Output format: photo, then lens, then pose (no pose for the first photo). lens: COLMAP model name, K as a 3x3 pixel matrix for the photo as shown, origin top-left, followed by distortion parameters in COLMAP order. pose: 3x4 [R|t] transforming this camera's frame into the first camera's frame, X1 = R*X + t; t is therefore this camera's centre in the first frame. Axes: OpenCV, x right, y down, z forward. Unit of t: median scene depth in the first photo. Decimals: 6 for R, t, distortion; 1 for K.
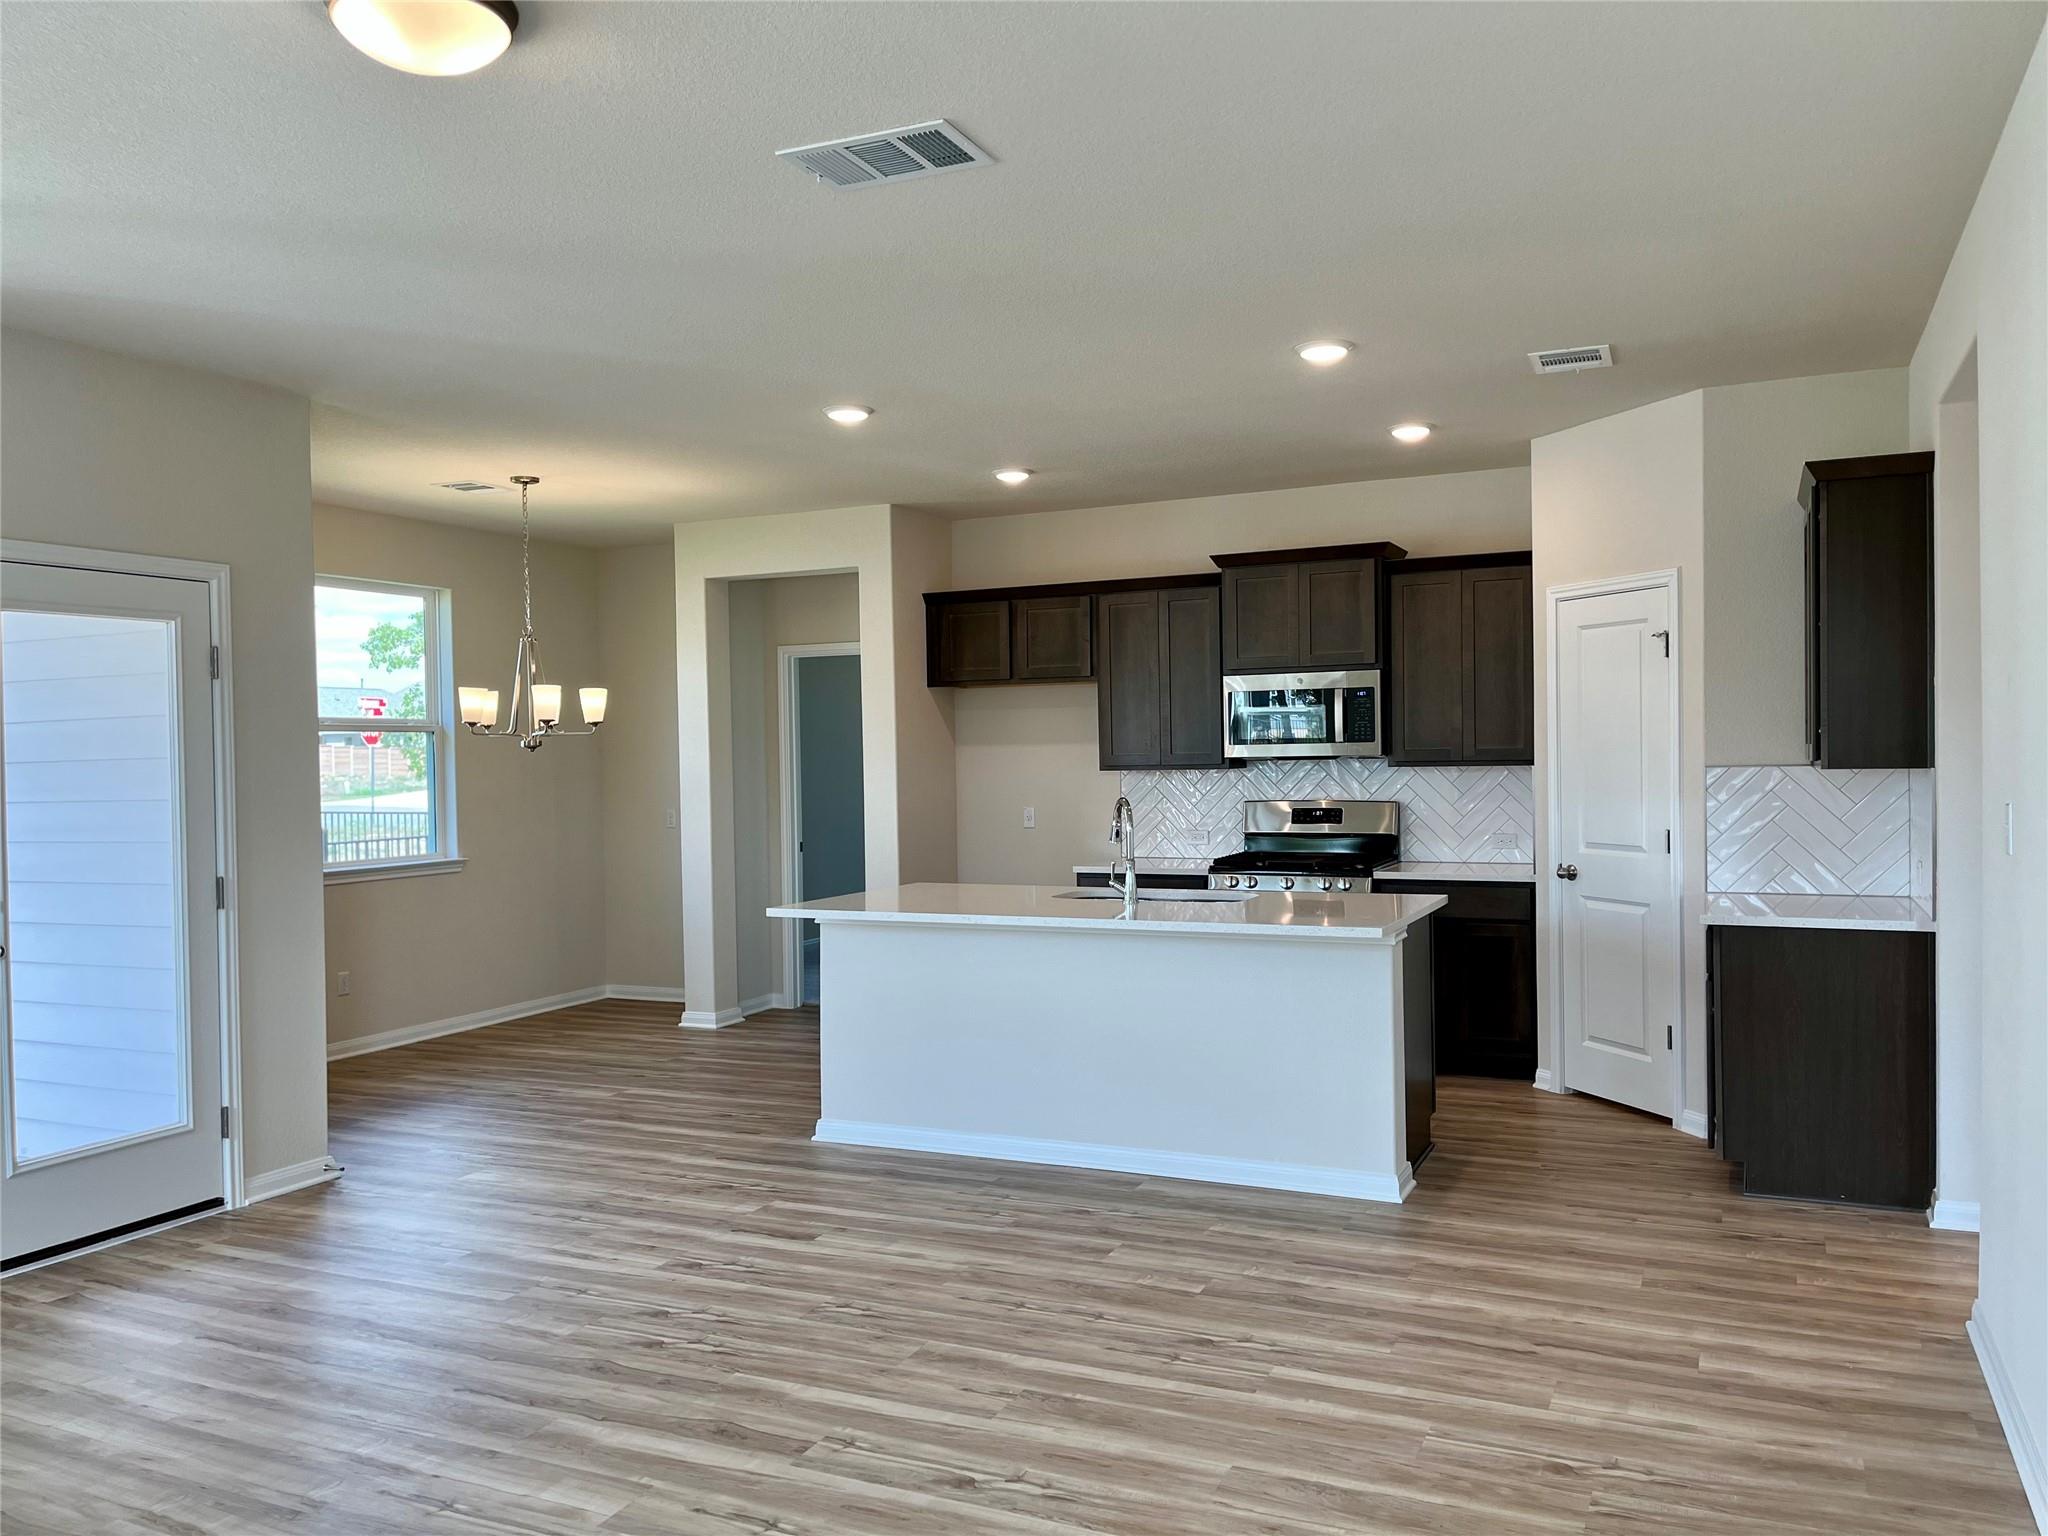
lens RADIAL K [[1547.5, 0, 1016.3], [0, 1547.5, 777.9], [0, 0, 1]] dist [0.079068, -0.110770]
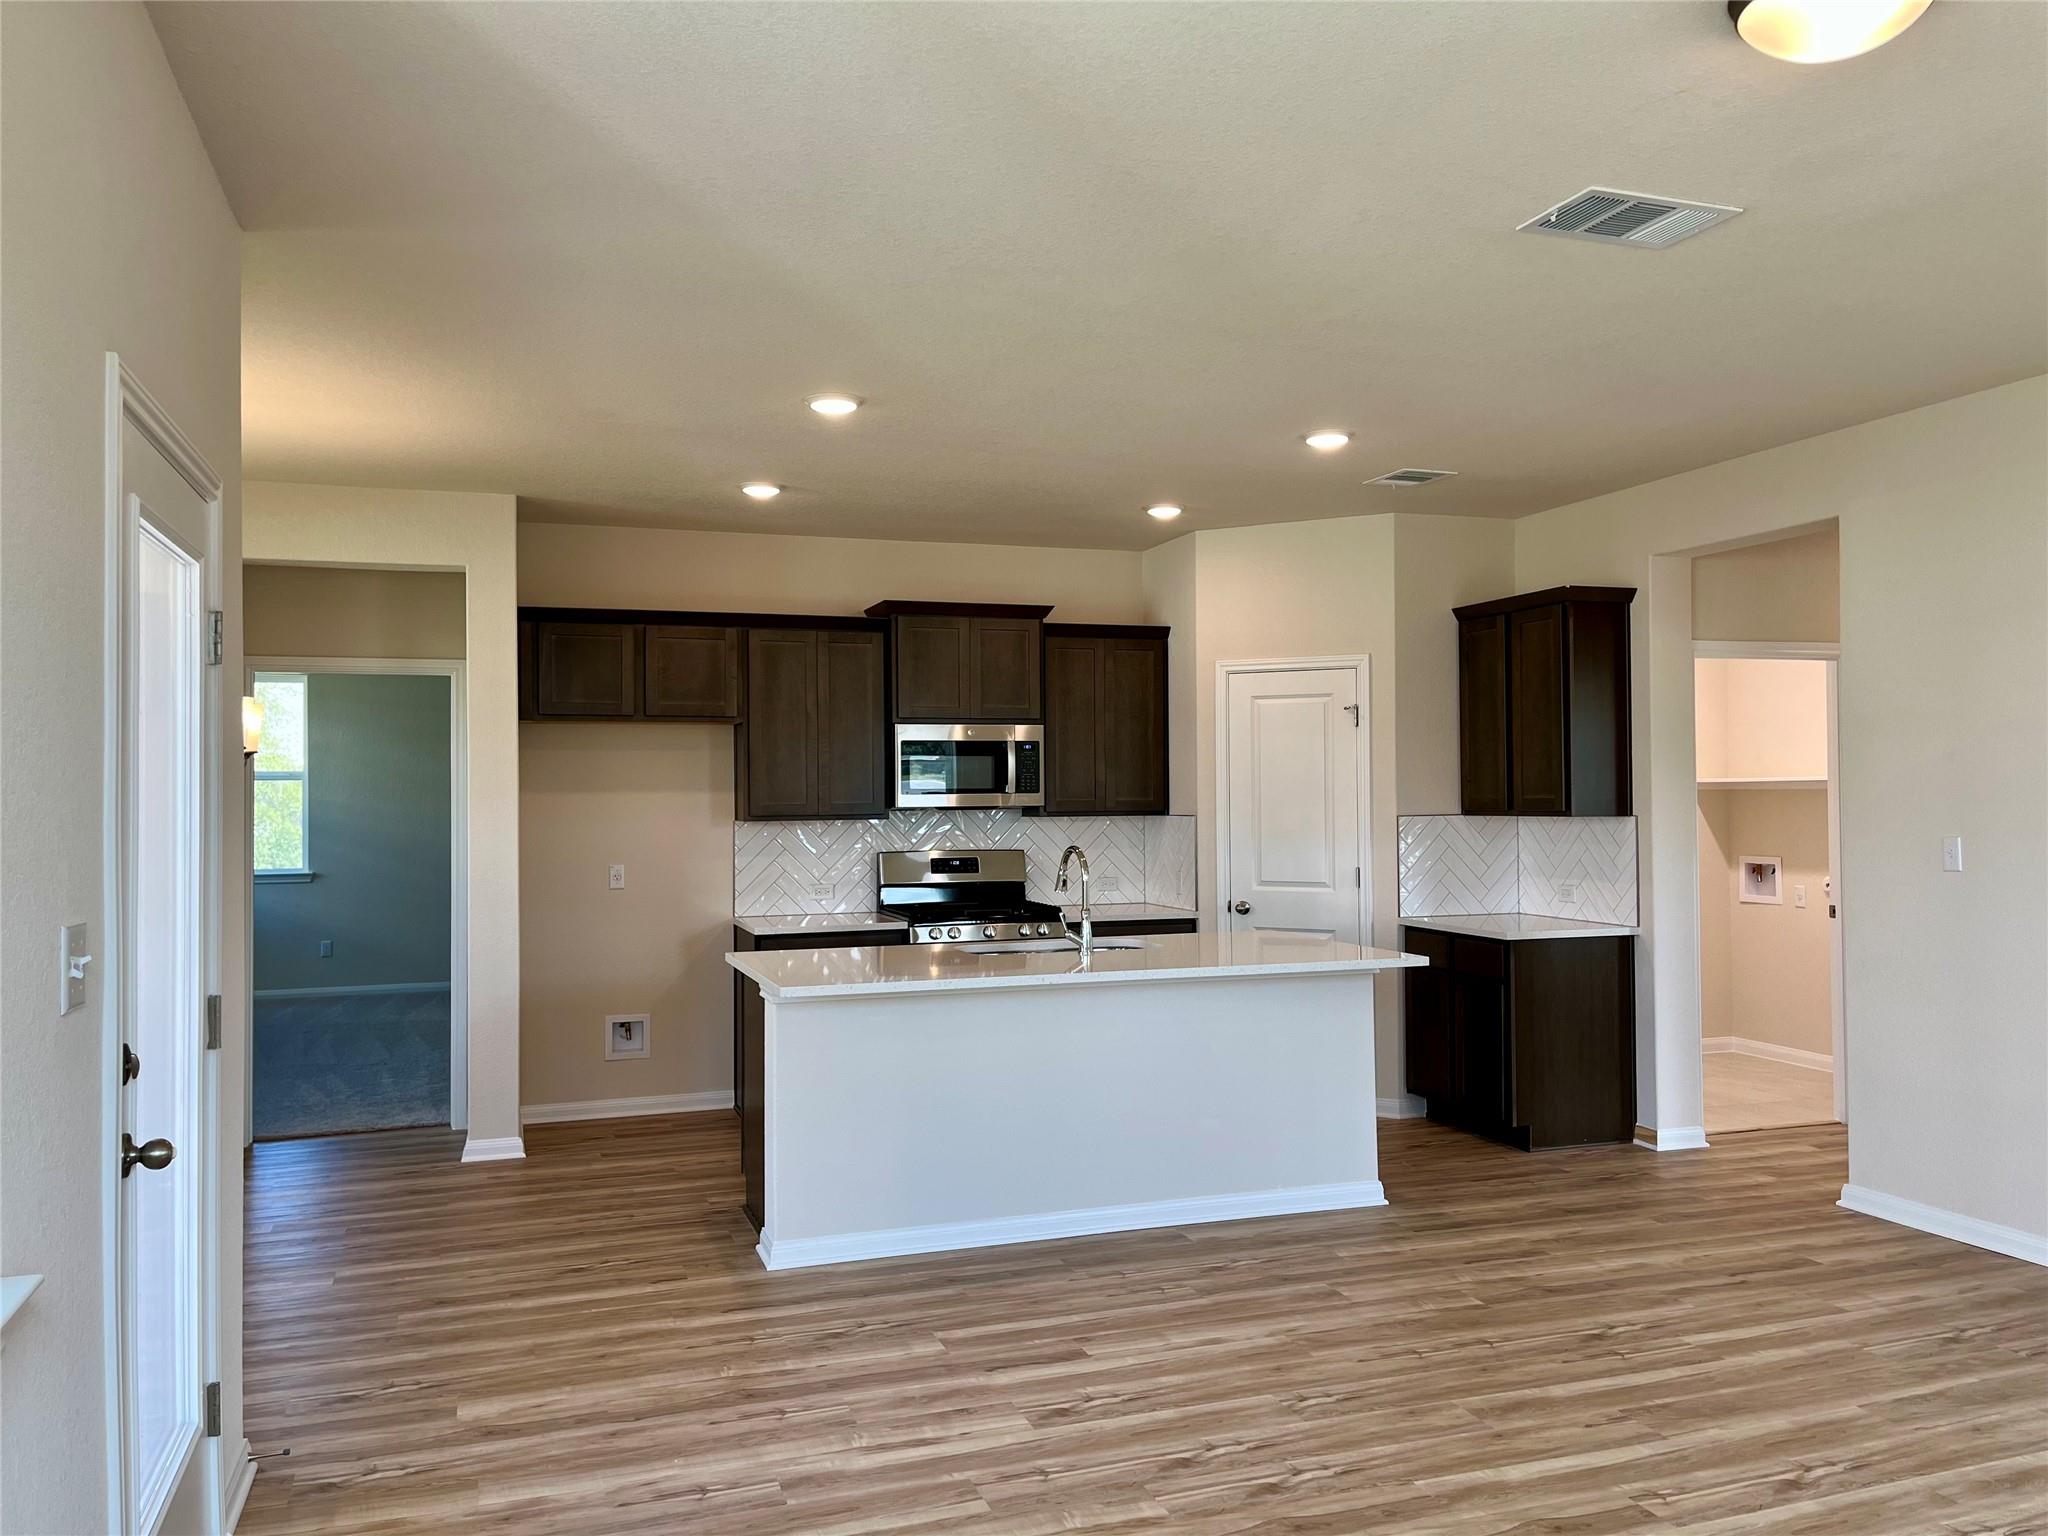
lens RADIAL K [[1547.5, 0, 1016.0], [0, 1547.5, 768.3], [0, 0, 1]] dist [0.079068, -0.110770]
pose [[0.720862, 0.023399, 0.692684, -0.634918], [0.007074, 0.999129, -0.041113, 0.003665], [-0.693043, 0.034537, 0.720069, 0.320502]]
